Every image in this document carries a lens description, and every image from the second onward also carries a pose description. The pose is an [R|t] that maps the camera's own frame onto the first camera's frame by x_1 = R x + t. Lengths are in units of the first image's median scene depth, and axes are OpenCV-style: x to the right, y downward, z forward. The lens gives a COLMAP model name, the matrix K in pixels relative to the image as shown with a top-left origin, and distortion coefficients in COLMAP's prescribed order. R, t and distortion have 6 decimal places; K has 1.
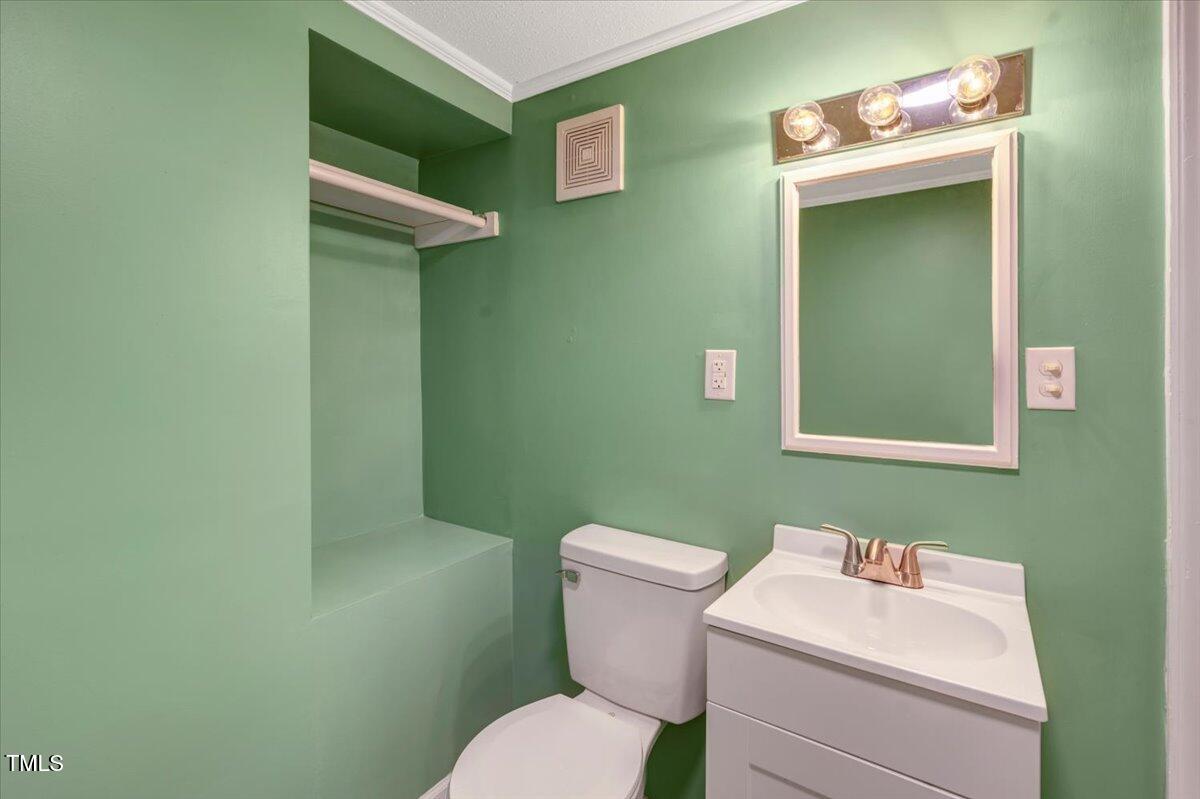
lens RADIAL K [[537.4, 0, 587.5], [0, 537.4, 368.5], [0, 0, 1]] dist [0.000425, -0.000104]
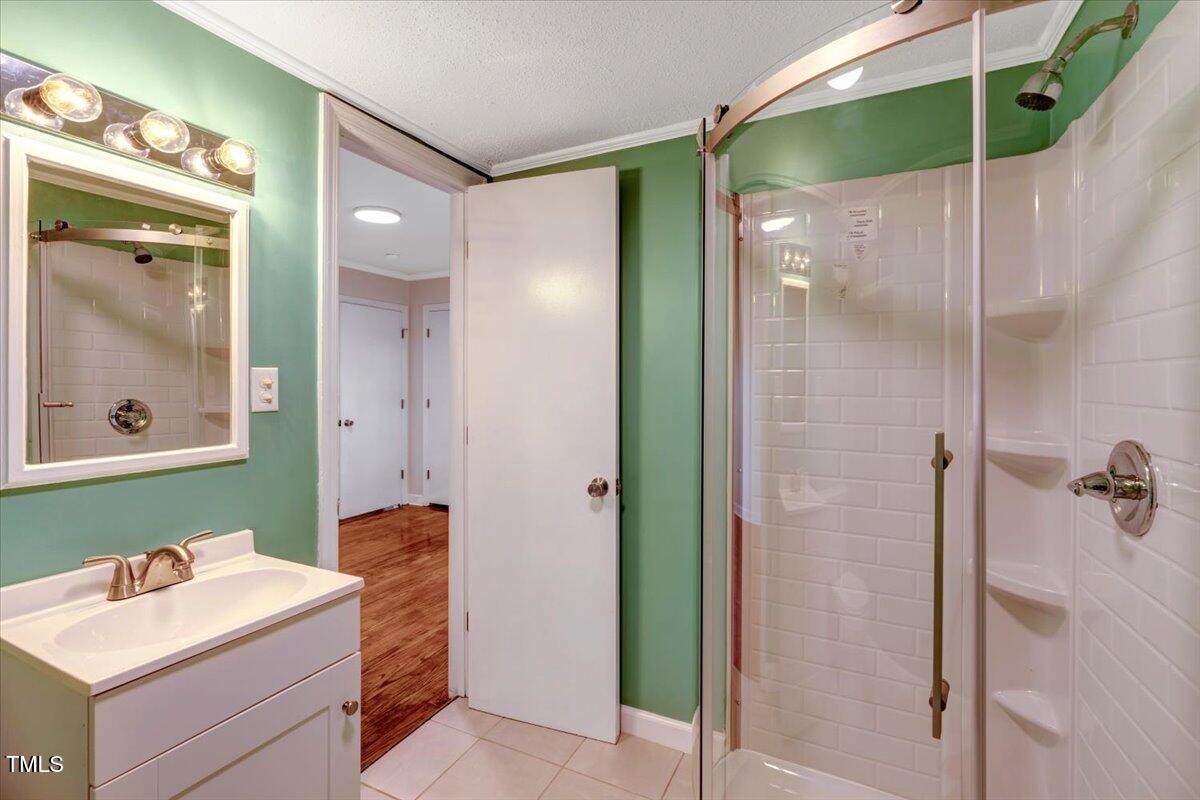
lens RADIAL K [[537.4, 0, 597.7], [0, 537.4, 389.0], [0, 0, 1]] dist [0.000425, -0.000104]
pose [[-0.141073, -0.015826, 0.989873, -0.622845], [0.002485, 0.999863, 0.016340, -0.005017], [-0.989996, 0.004765, -0.141015, 0.317671]]
